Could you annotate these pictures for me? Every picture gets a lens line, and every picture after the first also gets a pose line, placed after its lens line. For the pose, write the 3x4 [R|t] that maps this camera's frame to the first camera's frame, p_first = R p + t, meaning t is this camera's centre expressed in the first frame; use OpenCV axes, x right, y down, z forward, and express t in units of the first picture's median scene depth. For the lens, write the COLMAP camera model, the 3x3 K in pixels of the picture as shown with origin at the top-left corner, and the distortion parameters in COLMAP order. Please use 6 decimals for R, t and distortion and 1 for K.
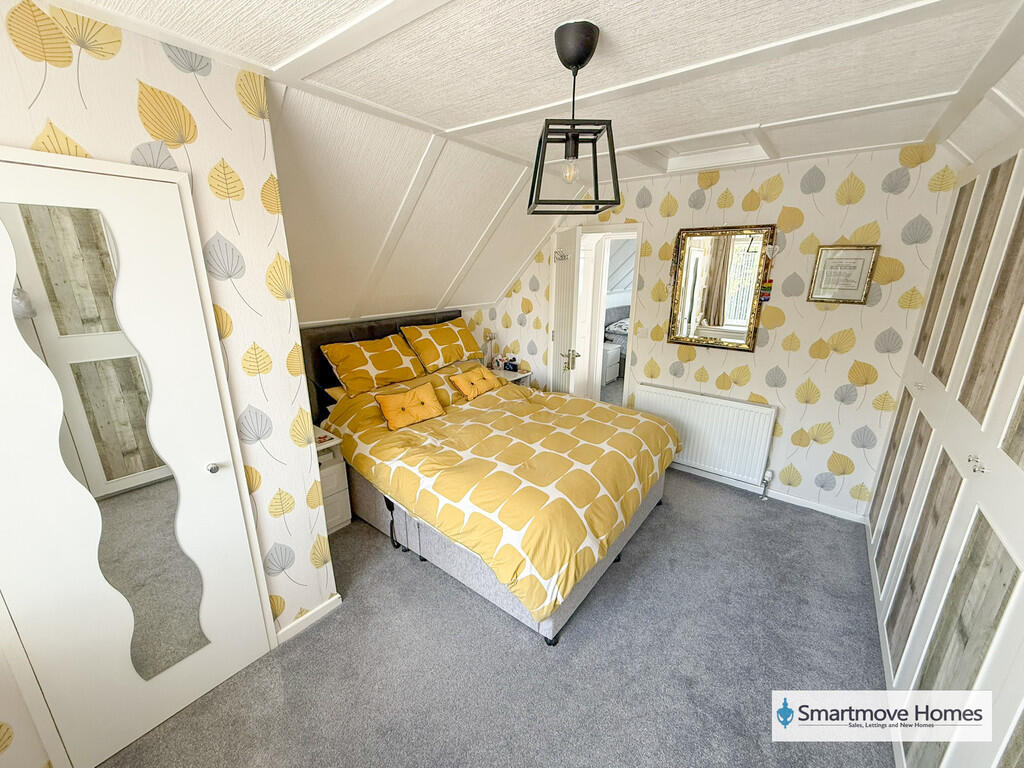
lens RADIAL K [[410.2, 0, 508.7], [0, 410.2, 383.9], [0, 0, 1]] dist [0.002080, -0.000247]
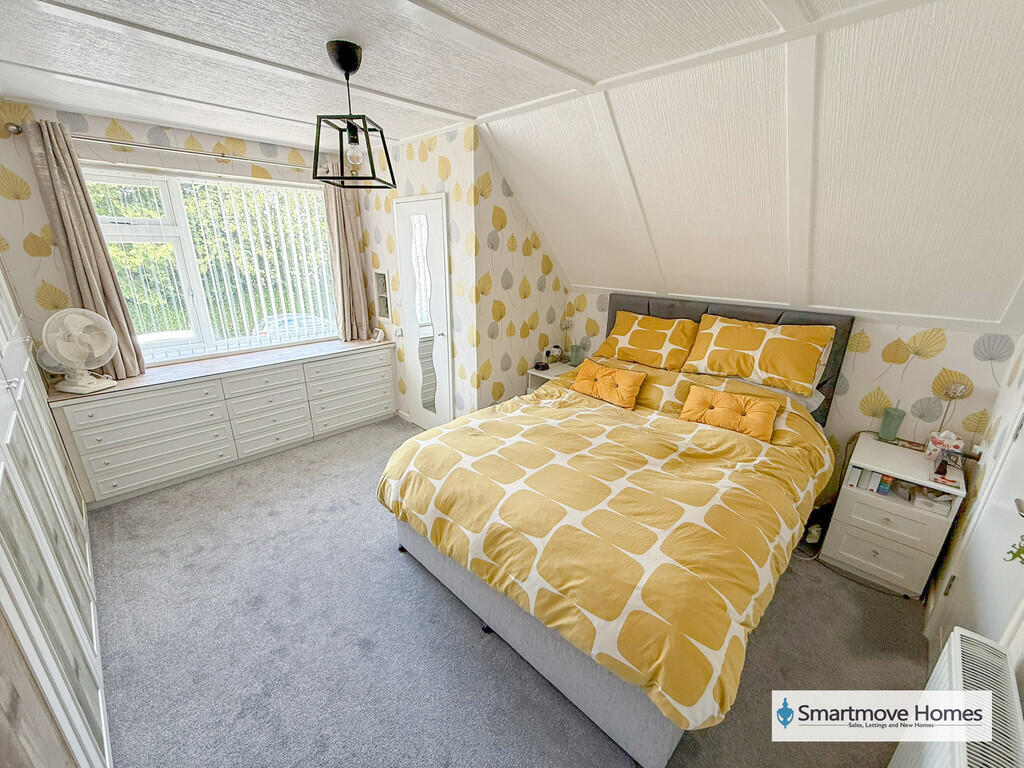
lens RADIAL K [[410.2, 0, 508.7], [0, 410.2, 383.9], [0, 0, 1]] dist [0.002080, -0.000247]
pose [[-0.124101, 0.310163, -0.942548, 0.727902], [-0.288331, 0.897633, 0.333347, -0.205477], [0.949455, 0.313135, -0.021968, 0.808166]]
